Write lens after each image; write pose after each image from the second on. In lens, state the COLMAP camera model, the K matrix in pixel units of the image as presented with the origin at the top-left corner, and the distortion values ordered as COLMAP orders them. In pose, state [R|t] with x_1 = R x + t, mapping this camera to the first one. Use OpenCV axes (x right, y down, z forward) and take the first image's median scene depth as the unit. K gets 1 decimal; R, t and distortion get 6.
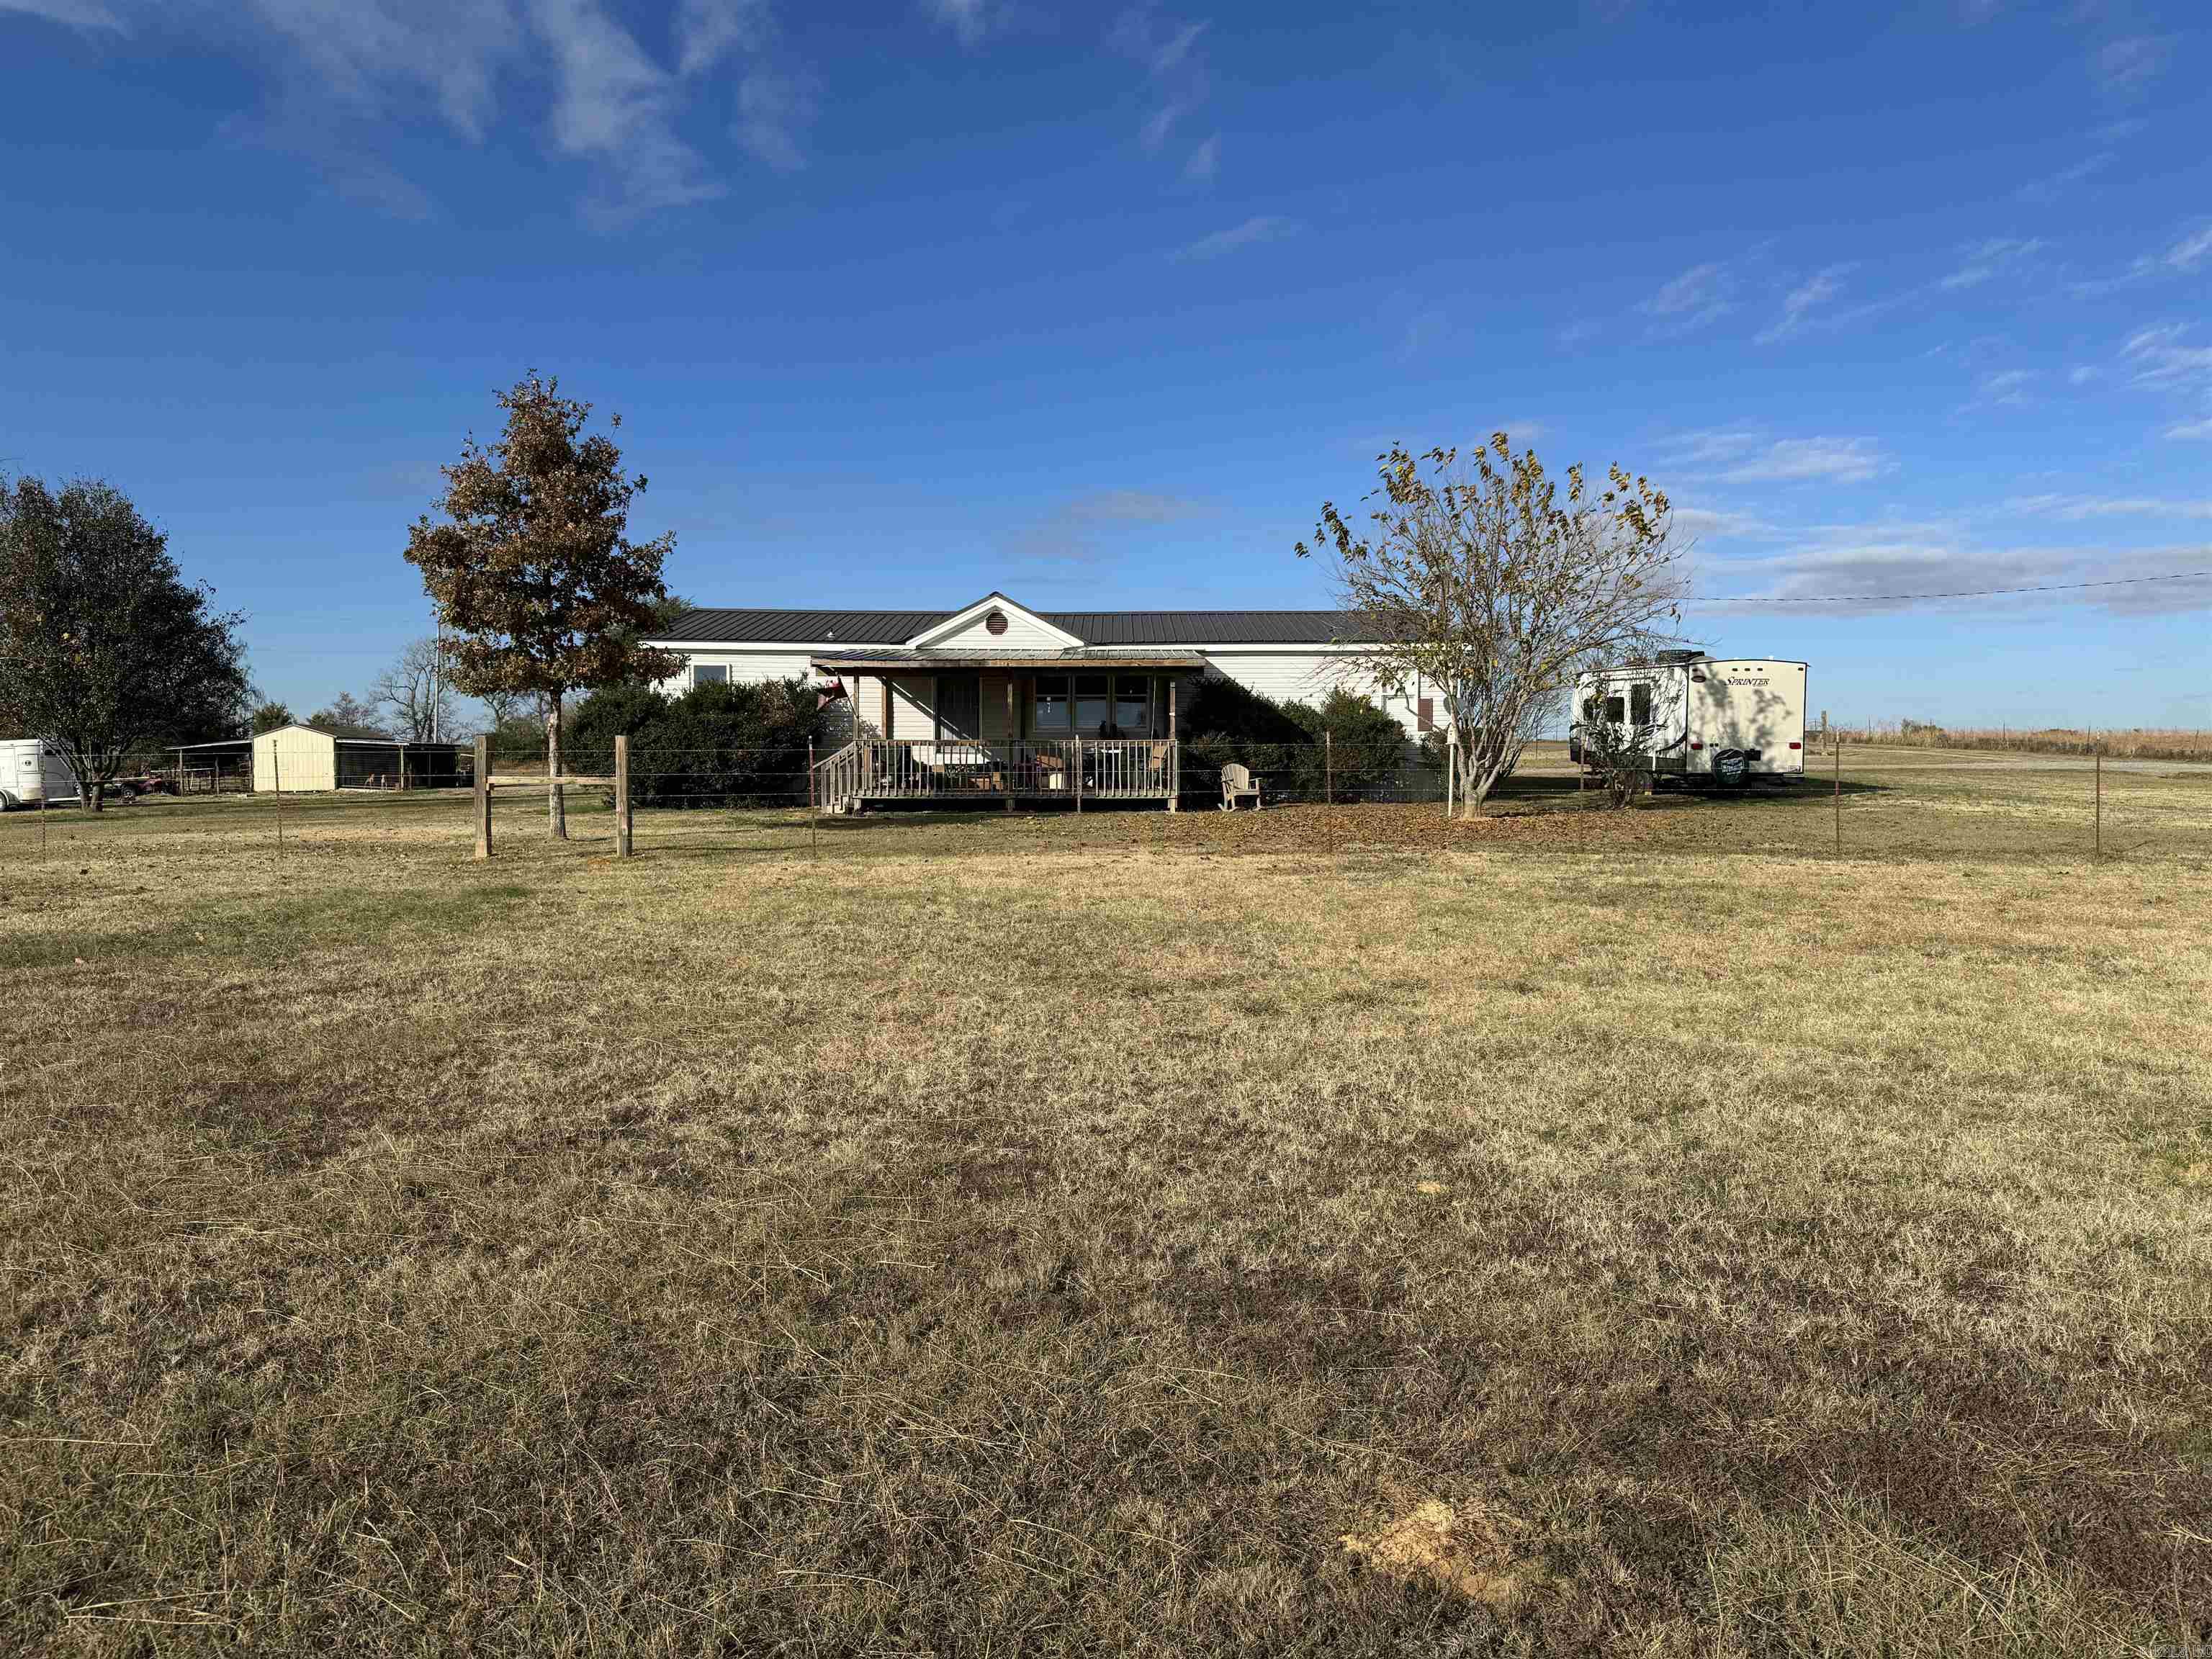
lens RADIAL K [[1528.3, 0, 1106.0], [0, 1528.3, 829.5], [0, 0, 1]] dist [0.024431, 0.000220]
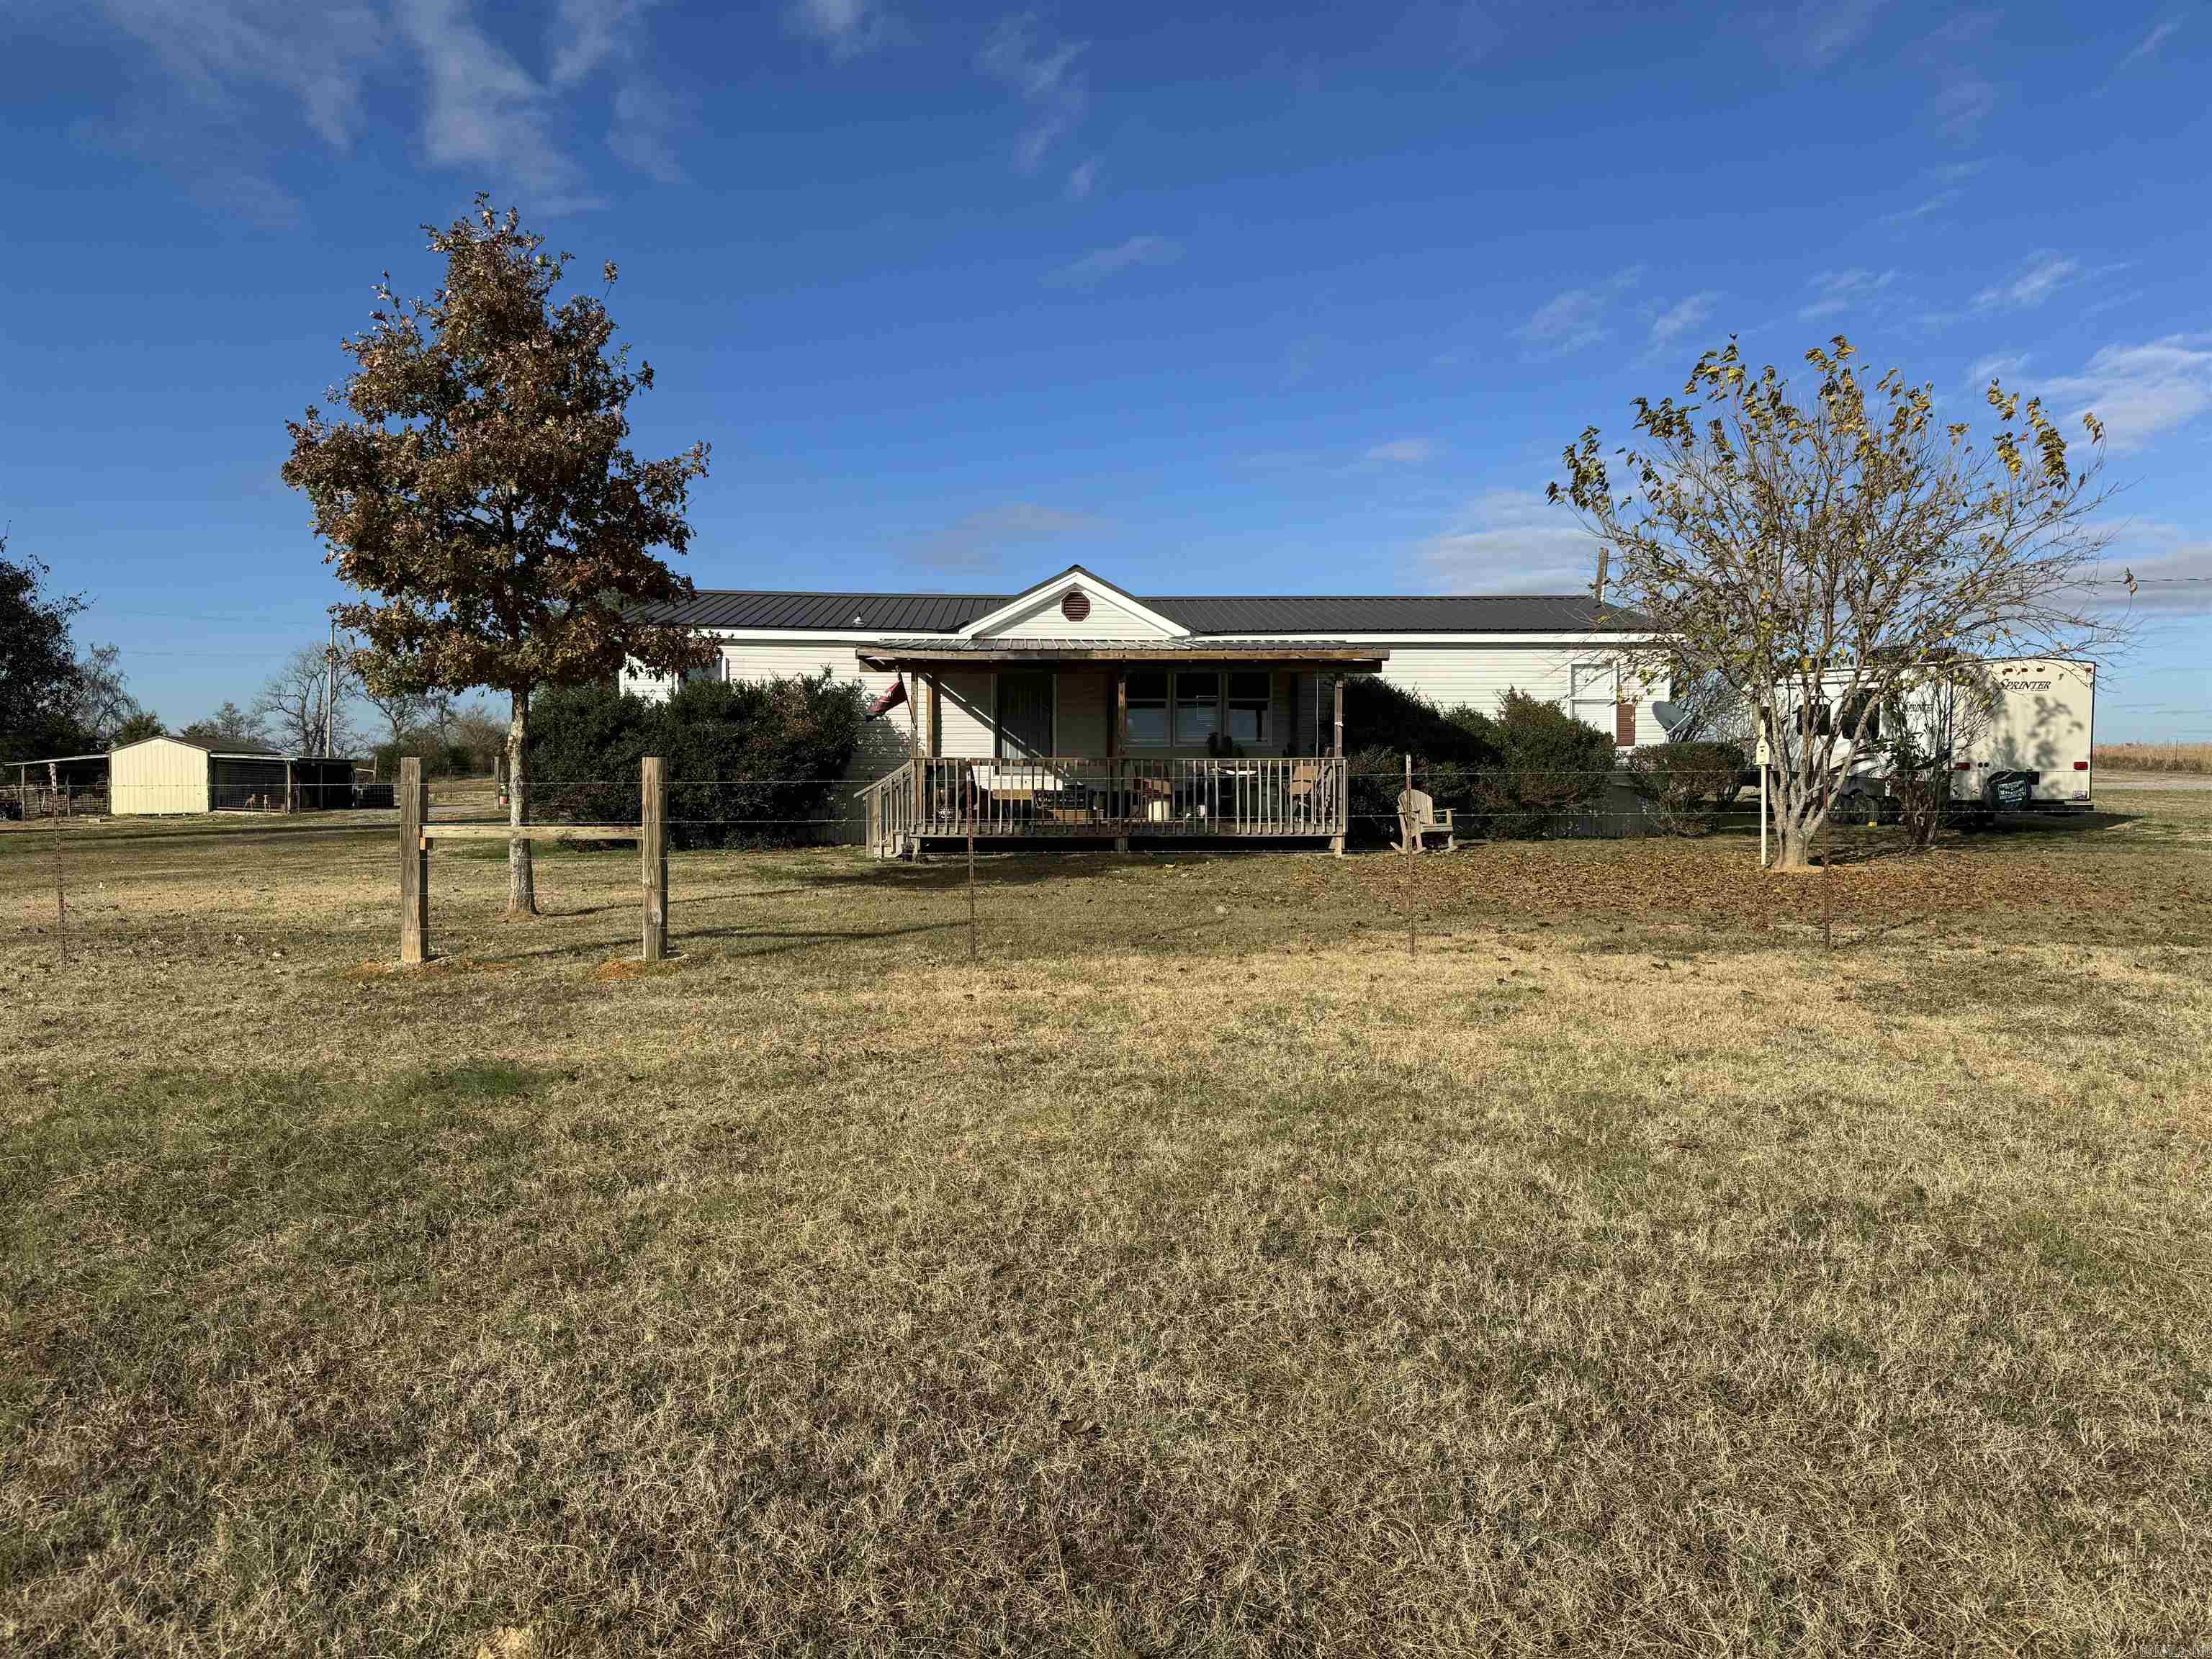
lens RADIAL K [[1538.1, 0, 1118.9], [0, 1538.1, 839.5], [0, 0, 1]] dist [-0.000226, -0.004483]
pose [[0.997982, -0.002864, 0.063439, -0.103539], [0.002969, 0.999994, -0.001562, -0.016633], [-0.063434, 0.001747, 0.997985, 0.234882]]
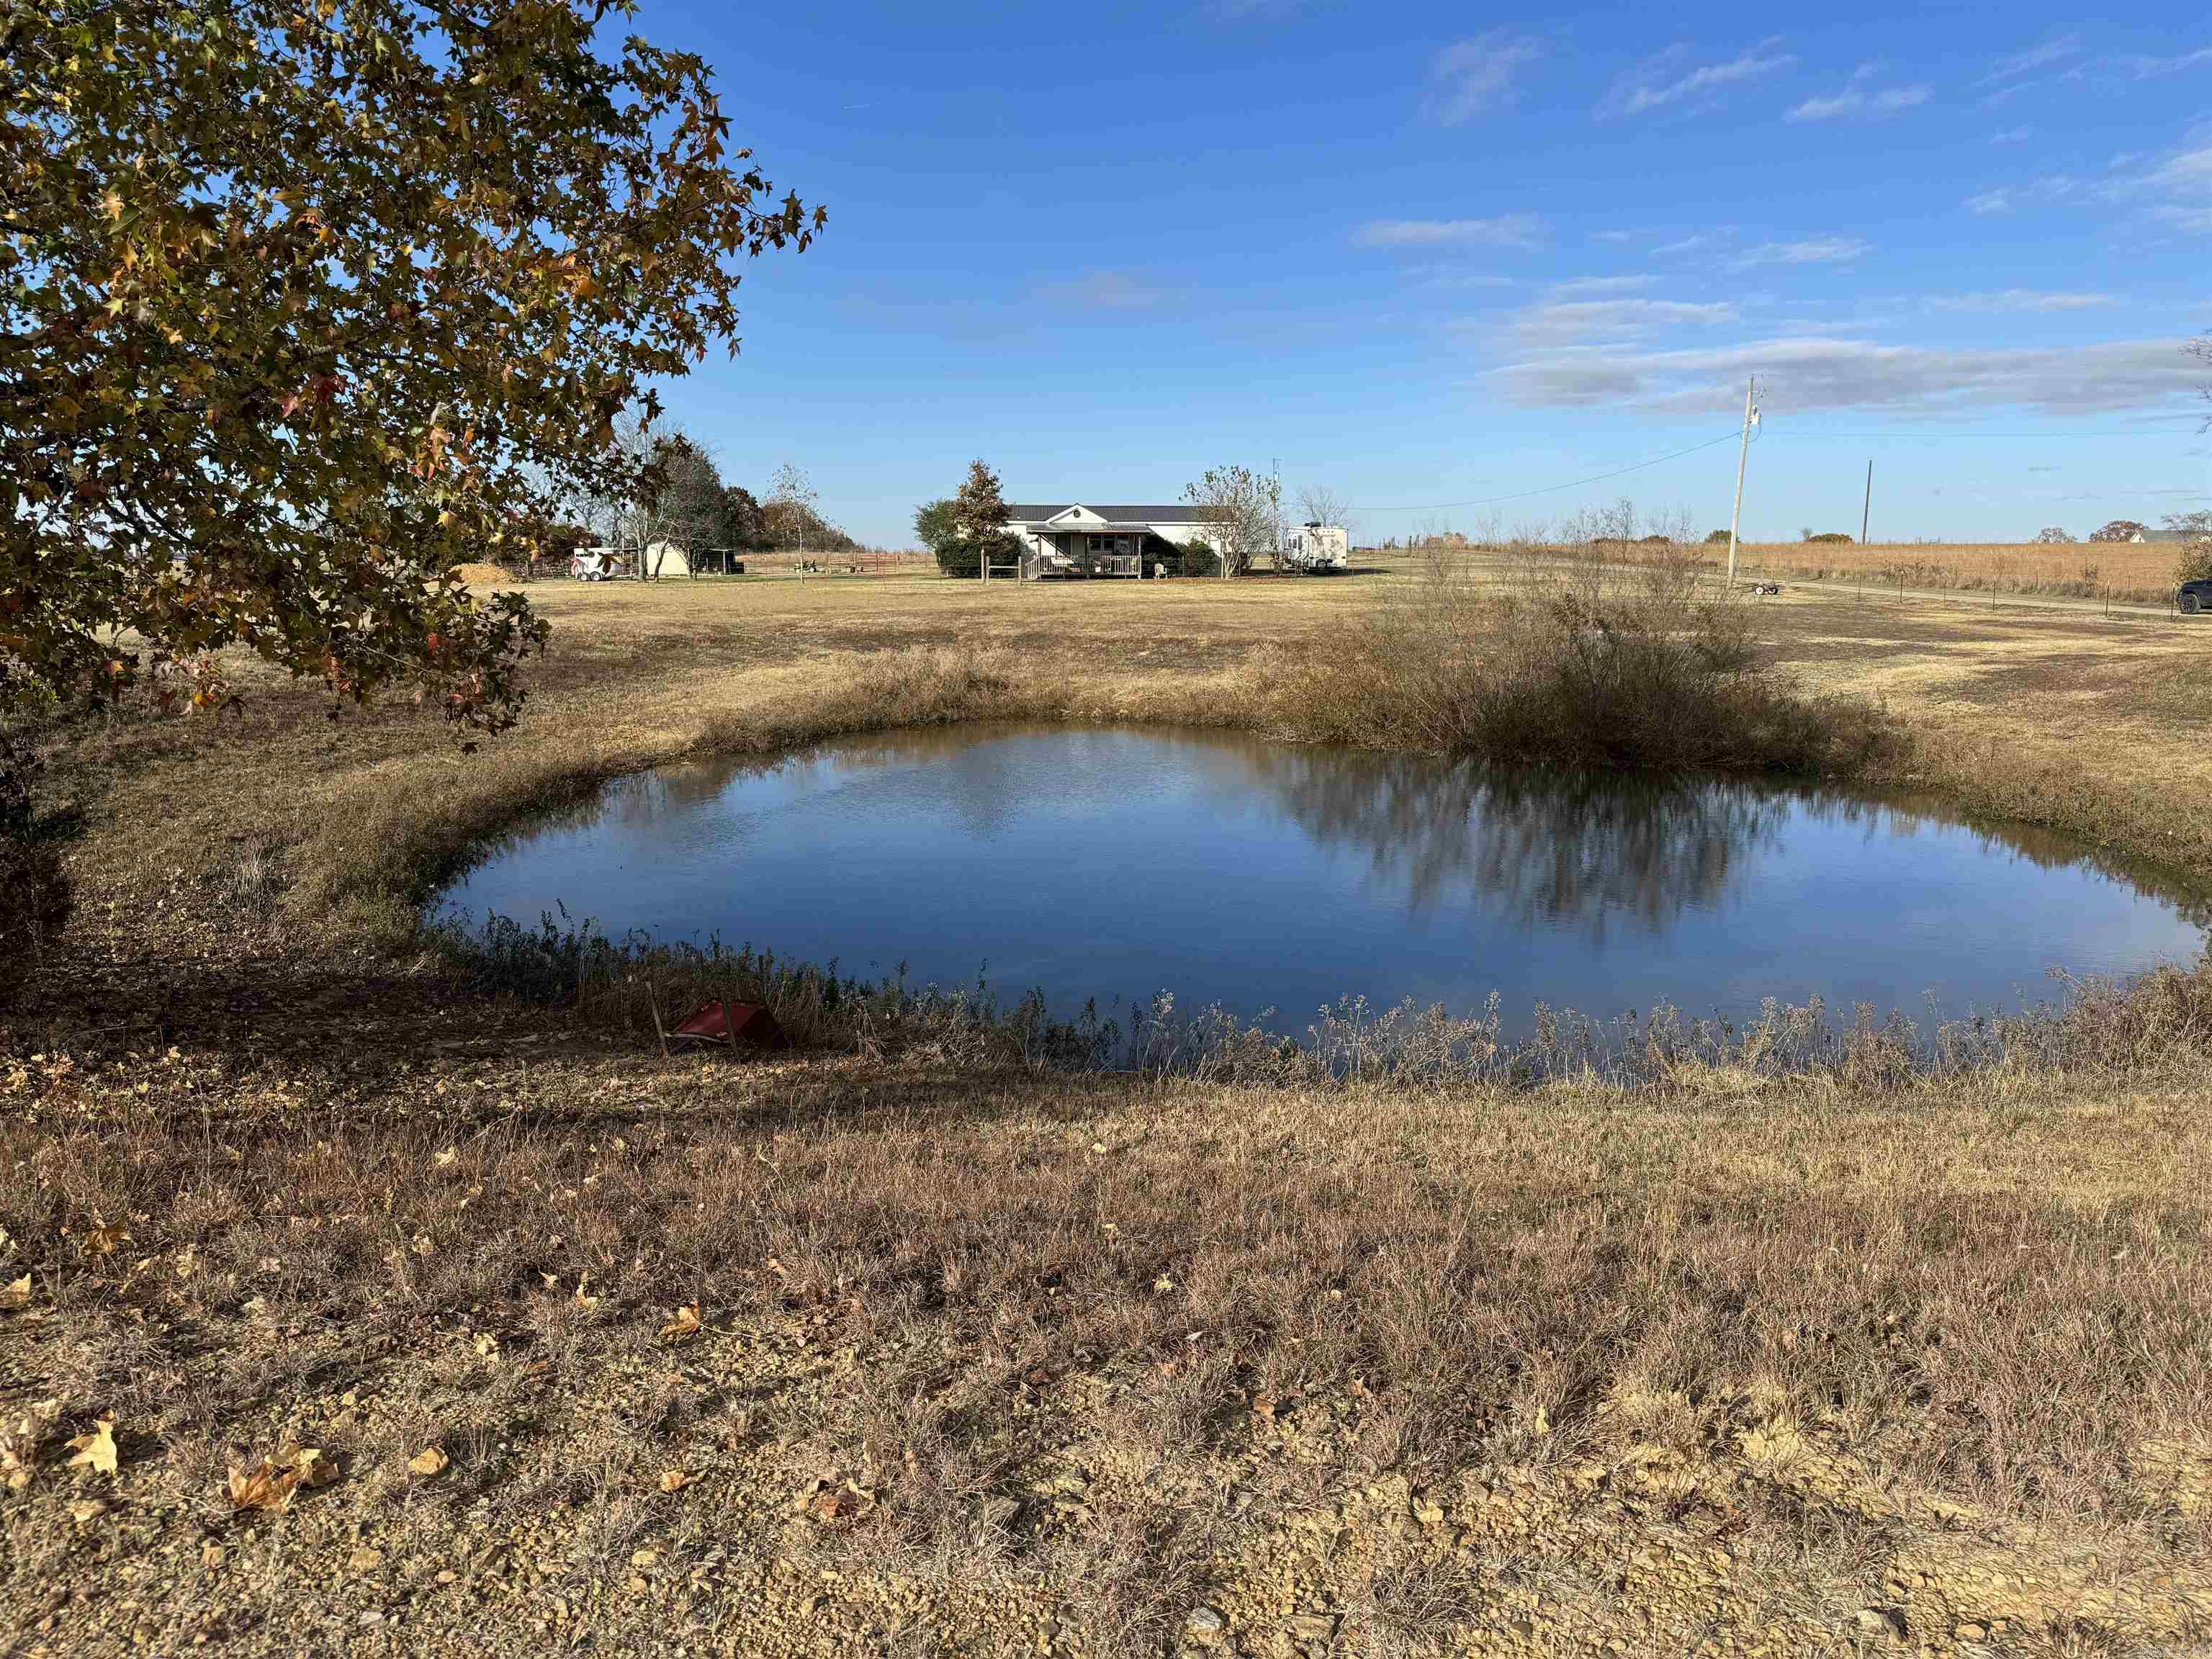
lens RADIAL K [[1528.3, 0, 1106.0], [0, 1528.3, 829.5], [0, 0, 1]] dist [0.024431, 0.000220]
pose [[0.998397, -0.006278, 0.056250, -0.191054], [-0.001183, 0.991298, 0.131633, 0.079345], [-0.056587, -0.131488, 0.989701, -2.032050]]
